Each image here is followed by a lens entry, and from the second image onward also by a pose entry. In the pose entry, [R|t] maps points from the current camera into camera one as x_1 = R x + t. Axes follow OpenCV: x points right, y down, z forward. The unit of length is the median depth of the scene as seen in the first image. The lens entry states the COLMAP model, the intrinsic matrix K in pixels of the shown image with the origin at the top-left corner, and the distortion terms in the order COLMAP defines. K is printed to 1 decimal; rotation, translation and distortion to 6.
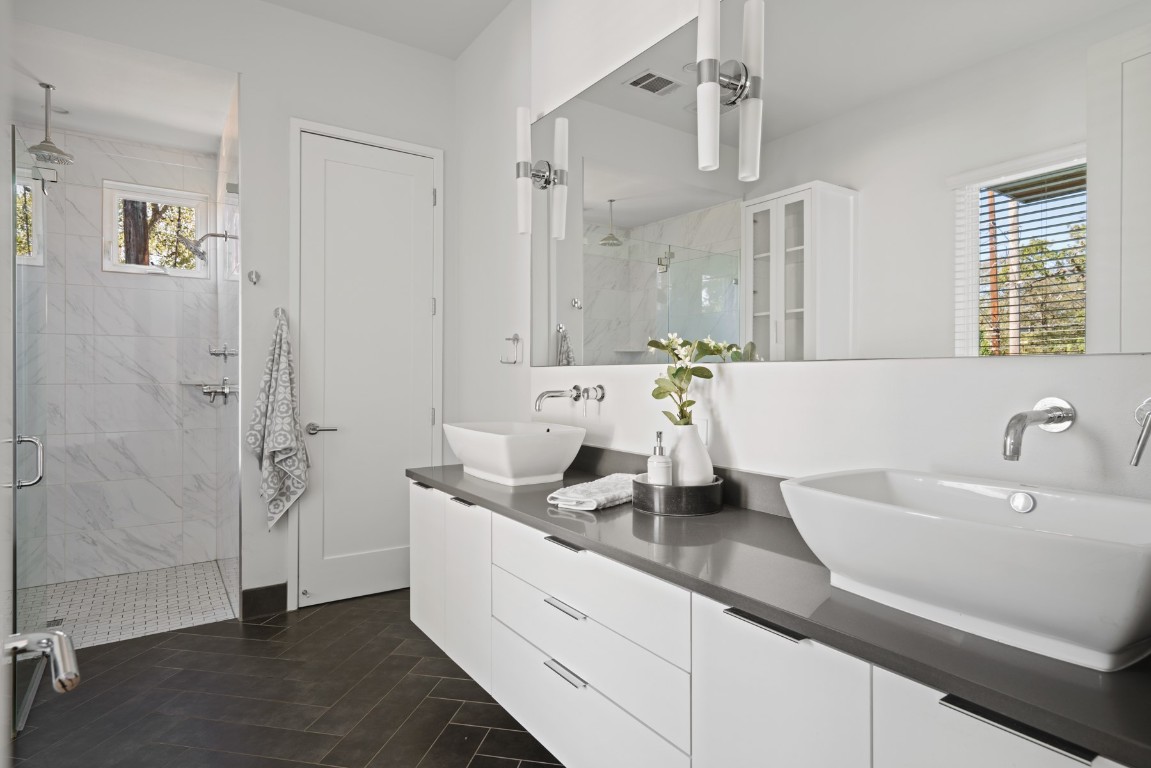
lens RADIAL K [[635.3, 0, 567.6], [0, 635.3, 377.9], [0, 0, 1]] dist [-0.005543, -0.000154]
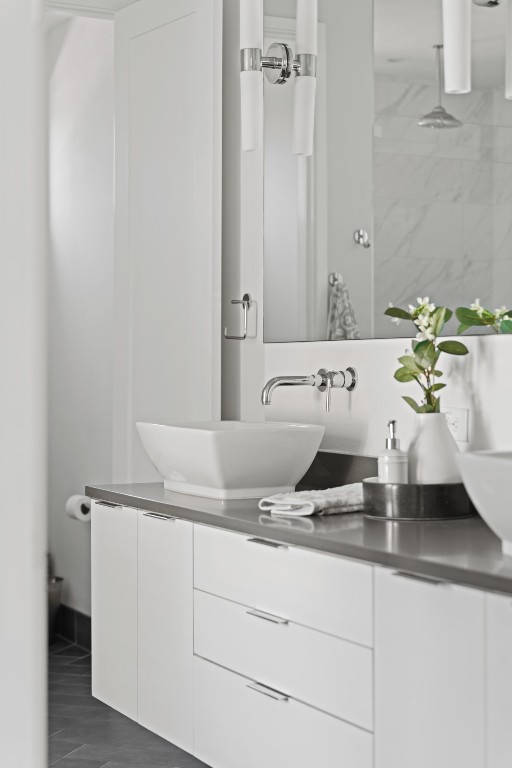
lens RADIAL K [[1399.1, 0, 257.3], [0, 1399.1, 383.8], [0, 0, 1]] dist [0.070923, 0.000000]
pose [[0.992922, 0.000774, -0.118764, 0.168740], [0.000074, 0.999975, 0.007133, 0.022747], [0.118766, -0.007091, 0.992897, -0.731836]]
